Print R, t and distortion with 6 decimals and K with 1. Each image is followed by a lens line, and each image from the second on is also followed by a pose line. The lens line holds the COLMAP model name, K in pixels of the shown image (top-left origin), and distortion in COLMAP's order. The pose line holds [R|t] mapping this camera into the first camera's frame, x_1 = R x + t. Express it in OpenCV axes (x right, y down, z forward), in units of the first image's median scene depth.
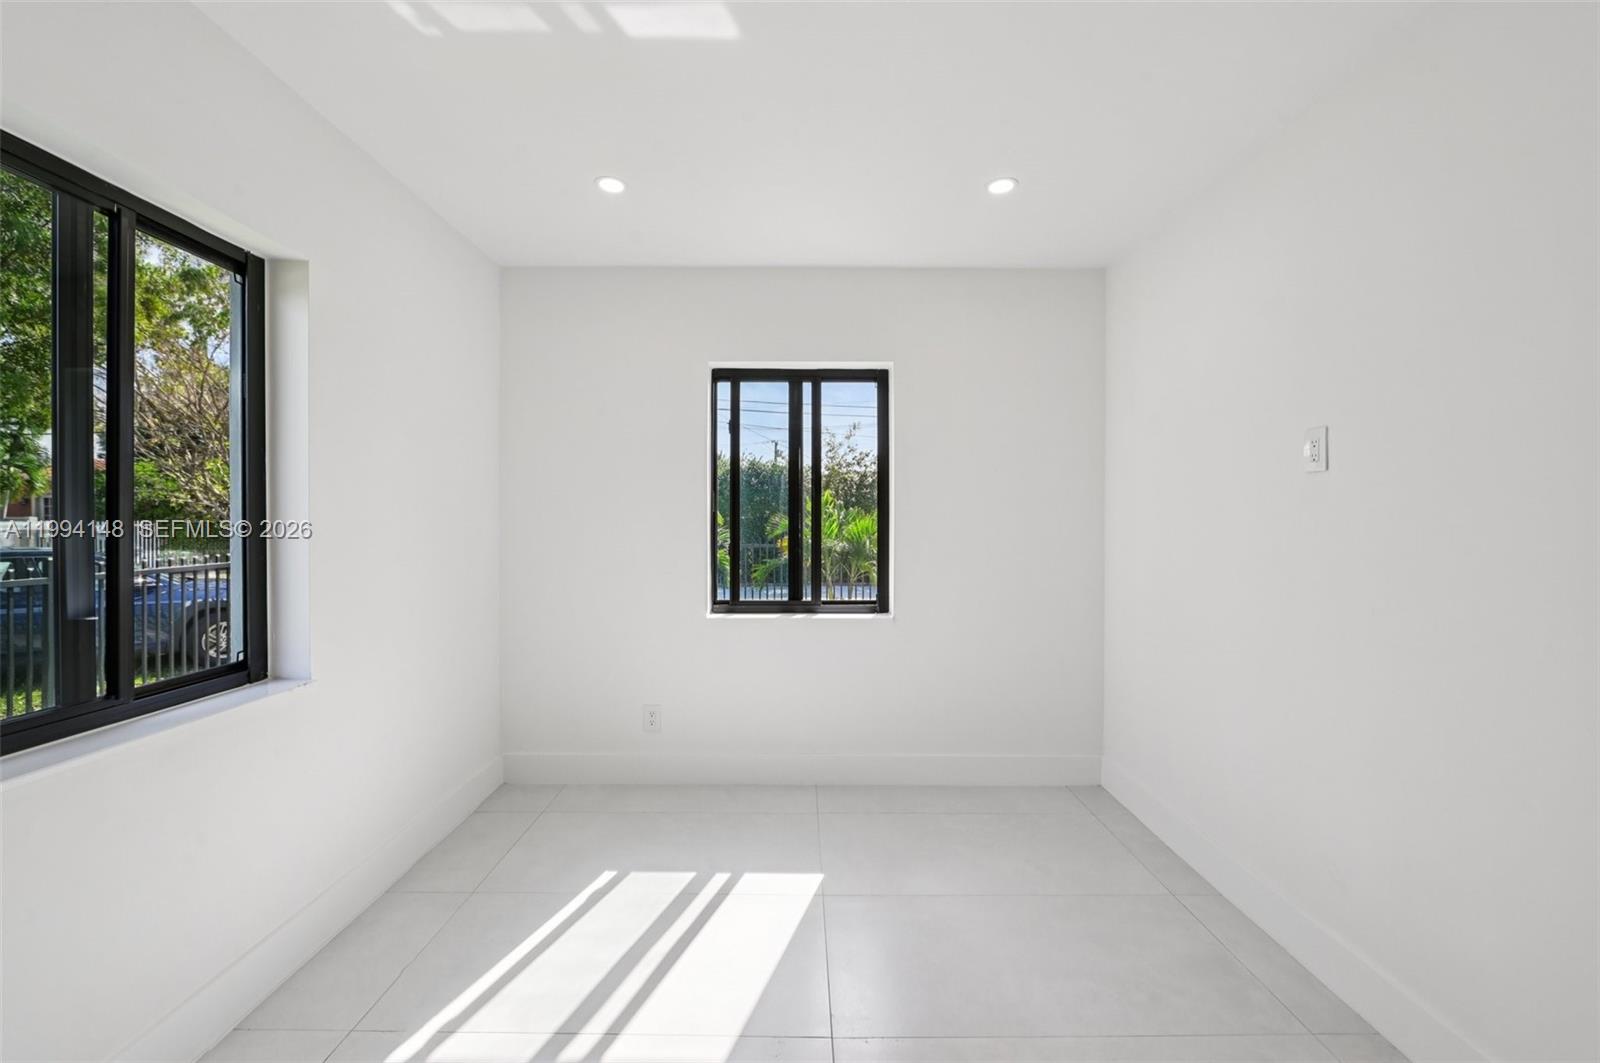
lens RADIAL K [[638.7, 0, 791.0], [0, 638.7, 523.9], [0, 0, 1]] dist [-0.006771, -0.000706]
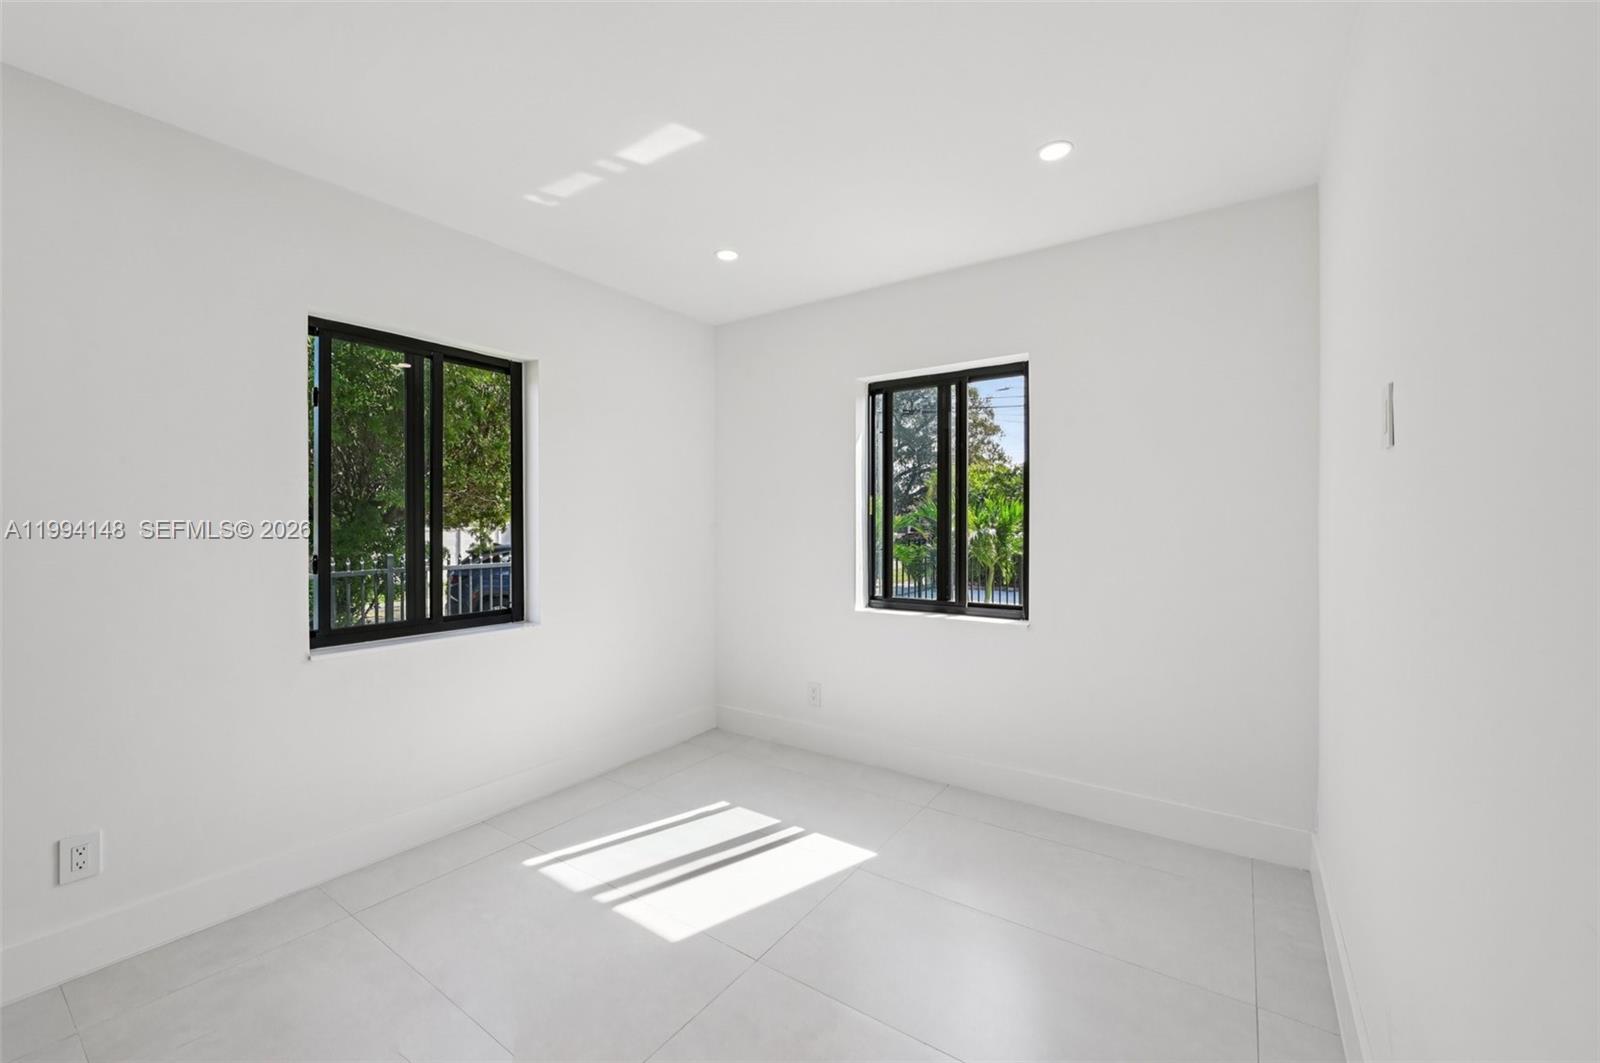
lens RADIAL K [[638.7, 0, 804.1], [0, 638.7, 526.3], [0, 0, 1]] dist [-0.006771, -0.000706]
pose [[0.823231, -0.000528, -0.567706, 0.415527], [0.000118, 1.000000, -0.000759, 0.002361], [0.567707, 0.000558, 0.823231, 0.039825]]
